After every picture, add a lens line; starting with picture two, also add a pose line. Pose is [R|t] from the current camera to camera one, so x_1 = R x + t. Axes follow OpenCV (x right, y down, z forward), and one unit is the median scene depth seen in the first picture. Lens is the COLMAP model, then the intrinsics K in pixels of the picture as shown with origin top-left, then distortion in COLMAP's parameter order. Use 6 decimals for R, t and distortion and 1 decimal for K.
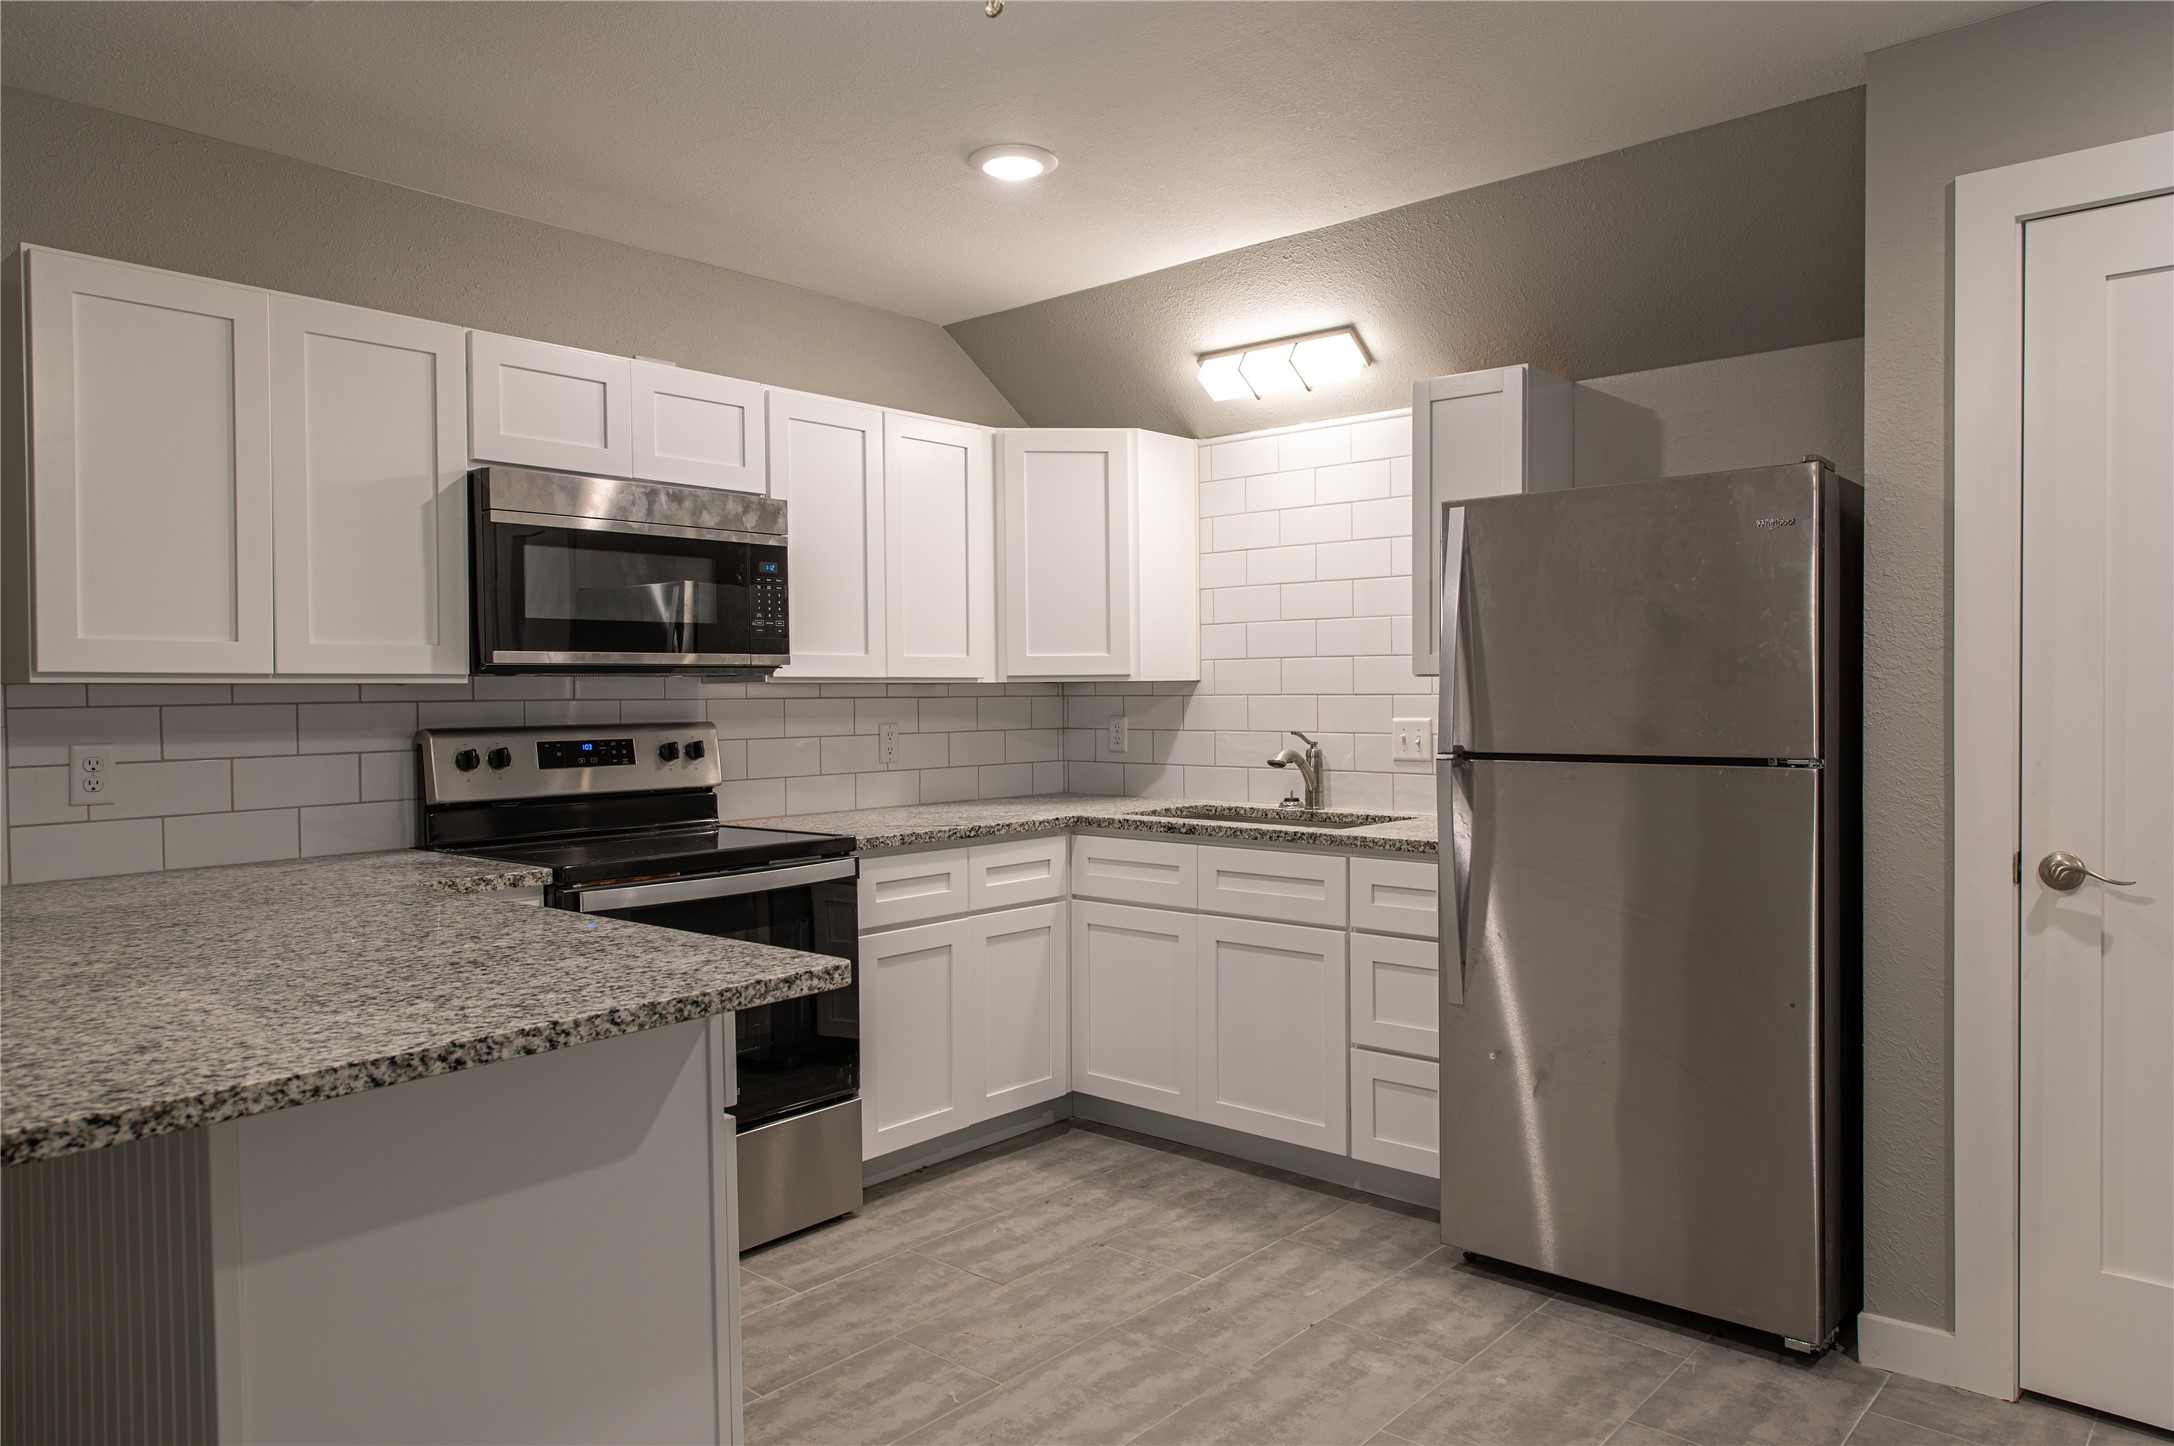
lens RADIAL K [[1431.6, 0, 1103.5], [0, 1431.6, 712.7], [0, 0, 1]] dist [0.015341, -0.011145]
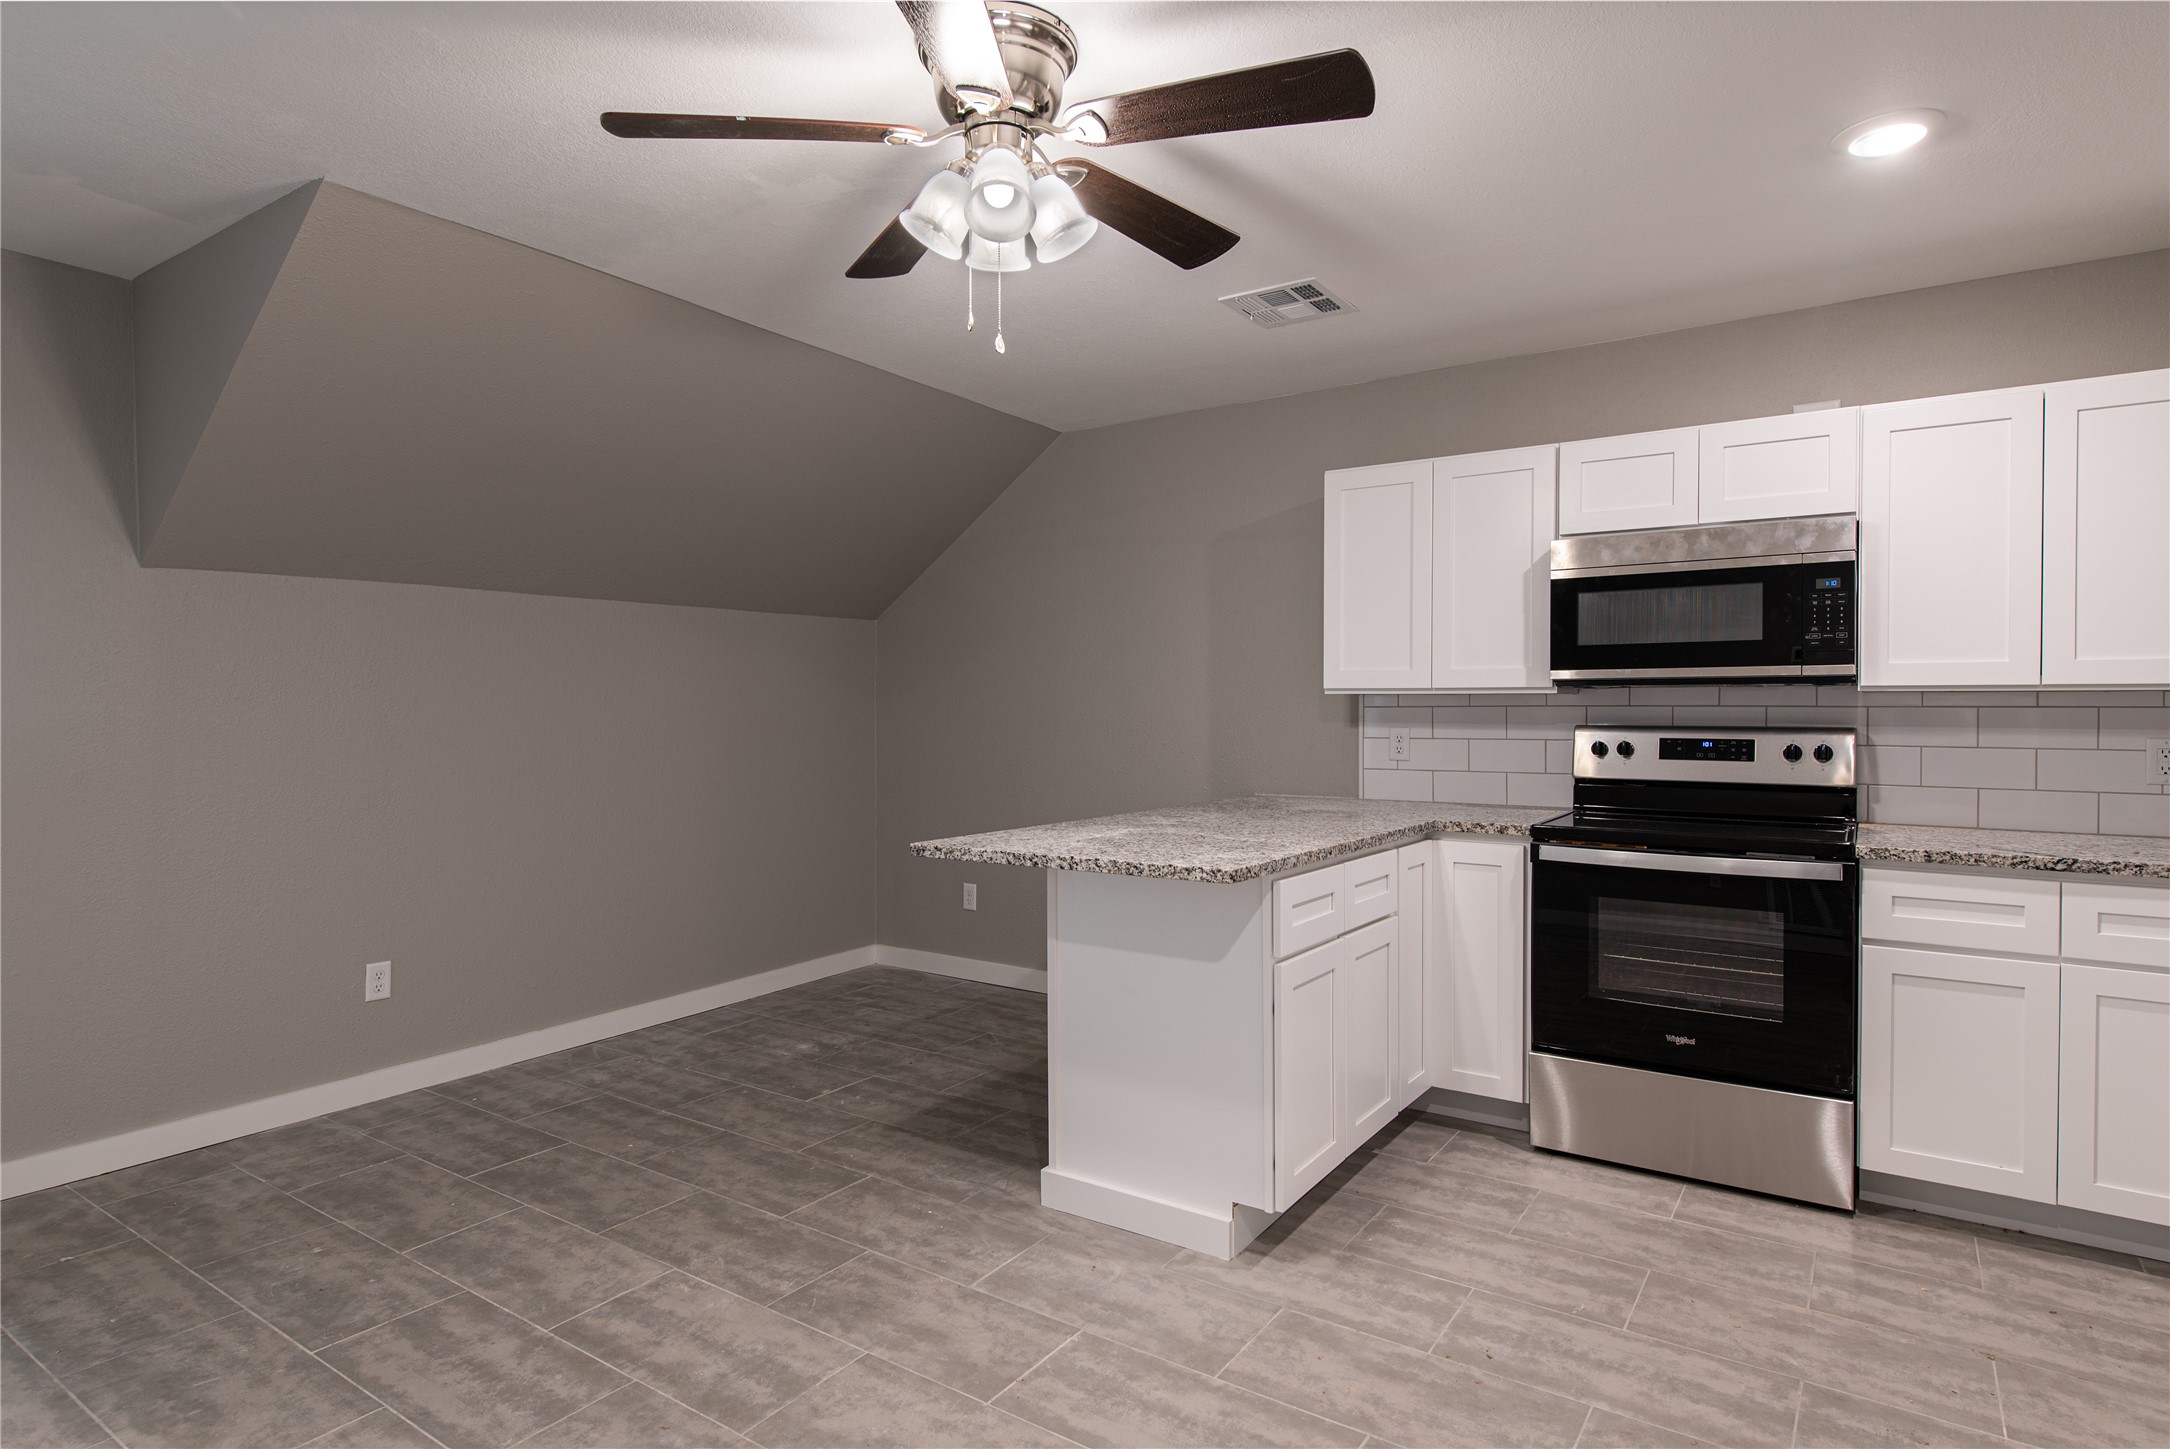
lens RADIAL K [[1161.0, 0, 1100.4], [0, 1161.0, 719.4], [0, 0, 1]] dist [0.014387, -0.000690]
pose [[0.119638, 0.021797, -0.992578, 0.637983], [-0.016117, 0.999670, 0.020011, -0.010138], [0.992687, 0.013603, 0.119950, 0.407724]]
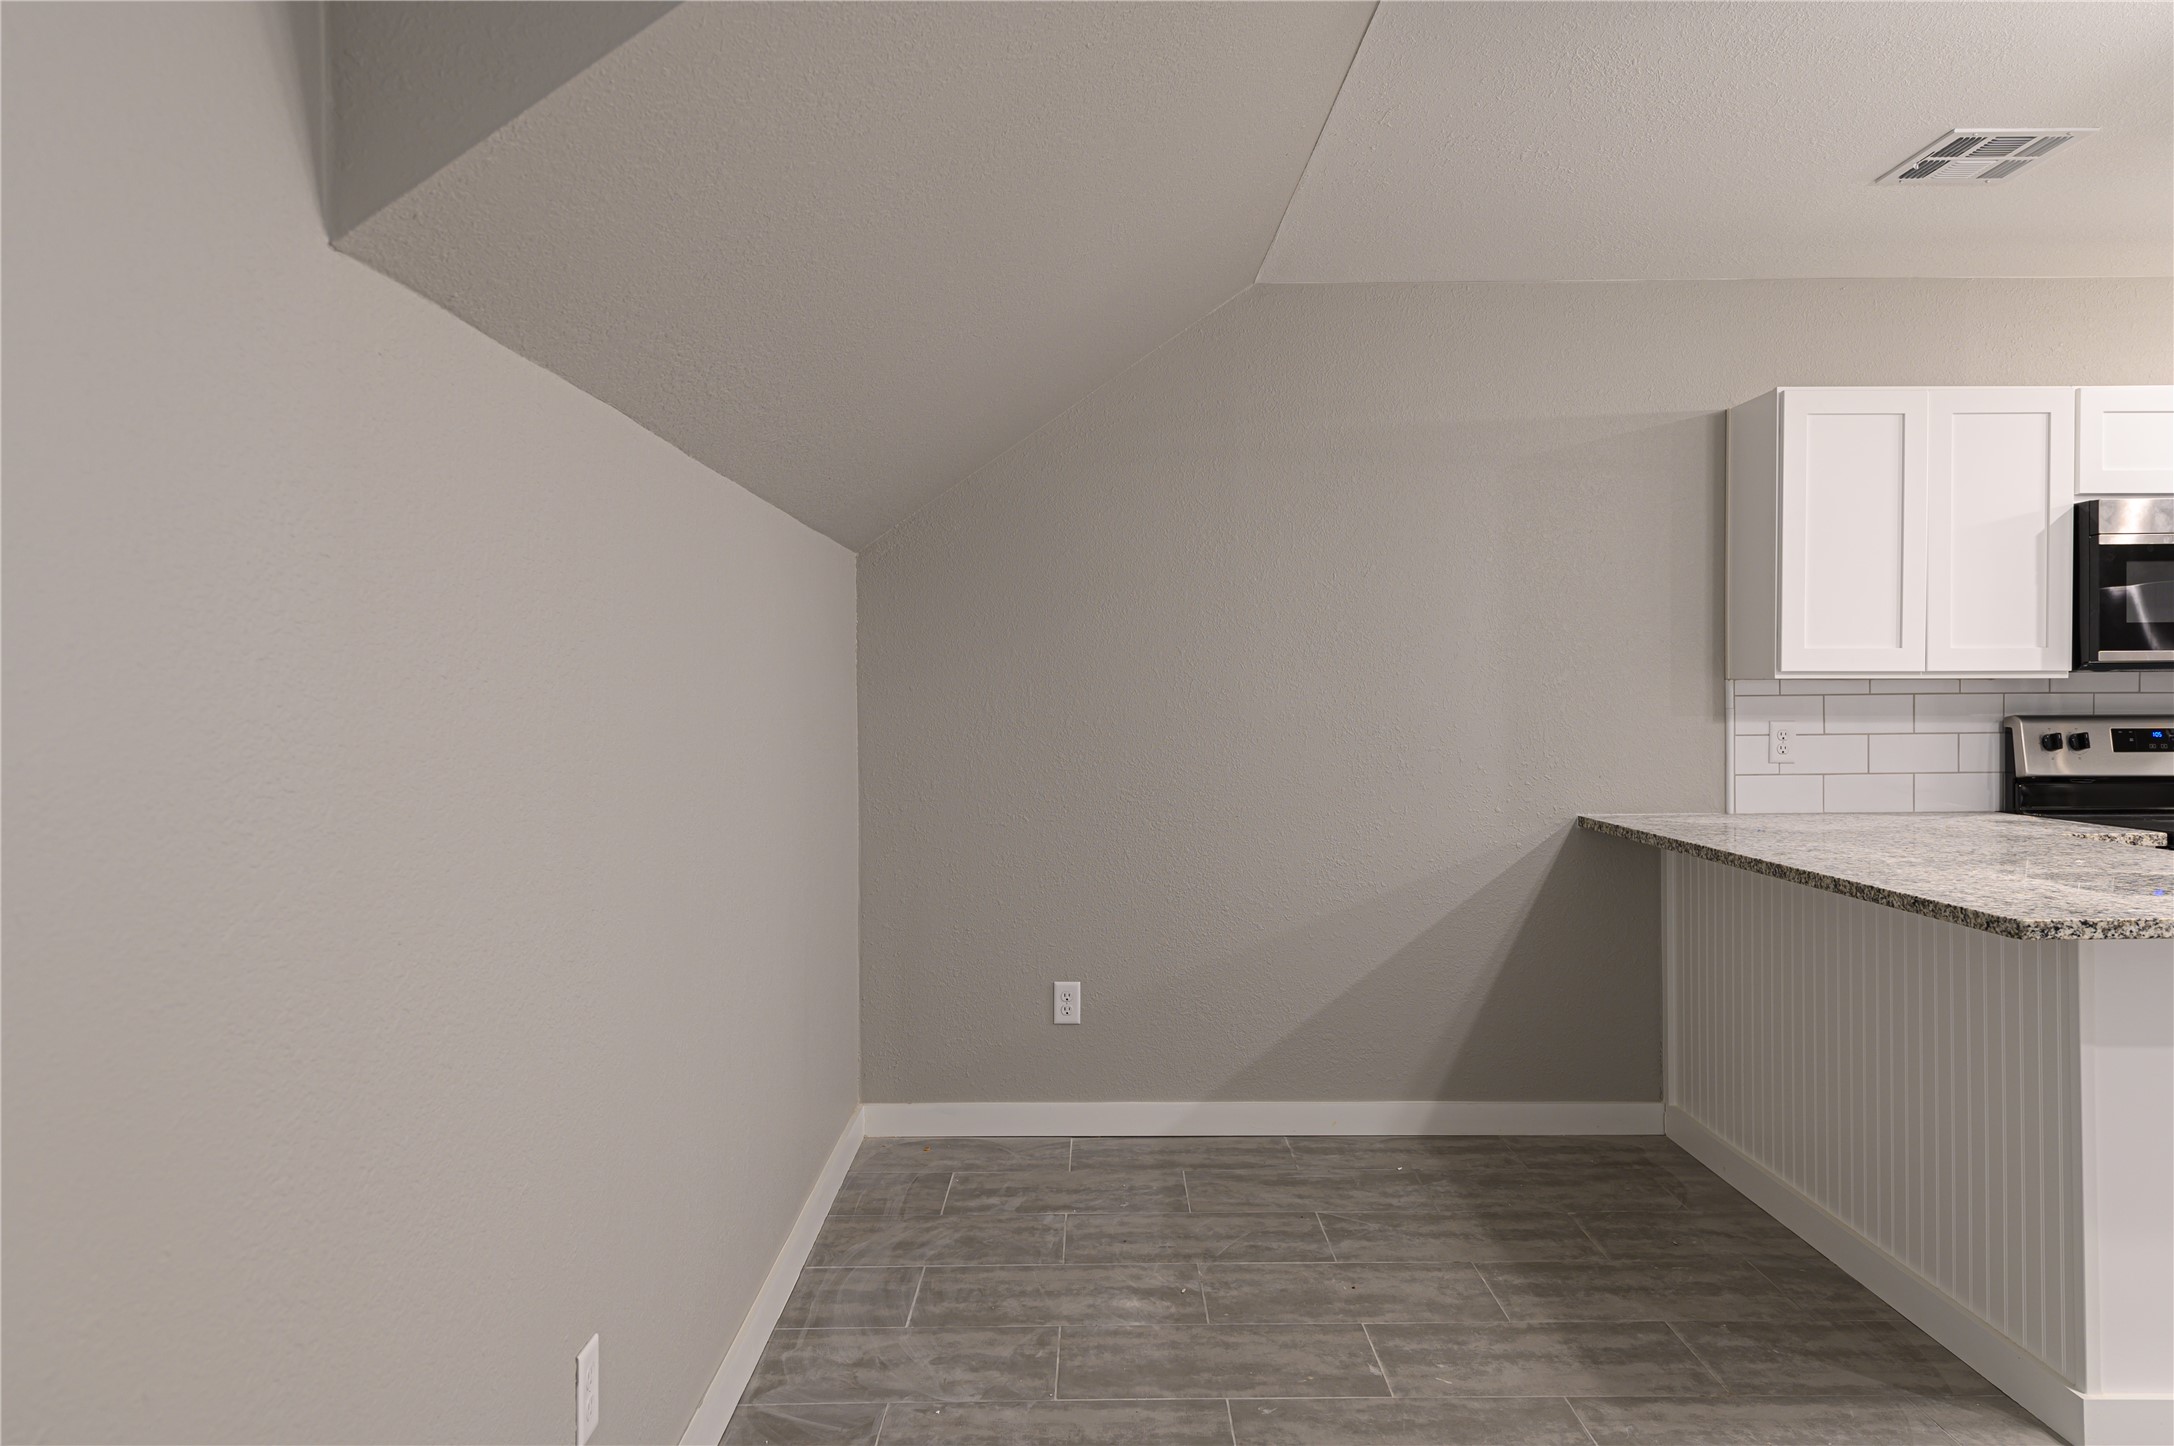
lens RADIAL K [[1431.6, 0, 1095.6], [0, 1431.6, 714.4], [0, 0, 1]] dist [0.015341, -0.011145]
pose [[0.659278, 0.015913, -0.751731, -0.067903], [-0.013618, 0.999865, 0.009222, 0.010244], [0.751776, 0.004157, 0.659406, -0.419202]]
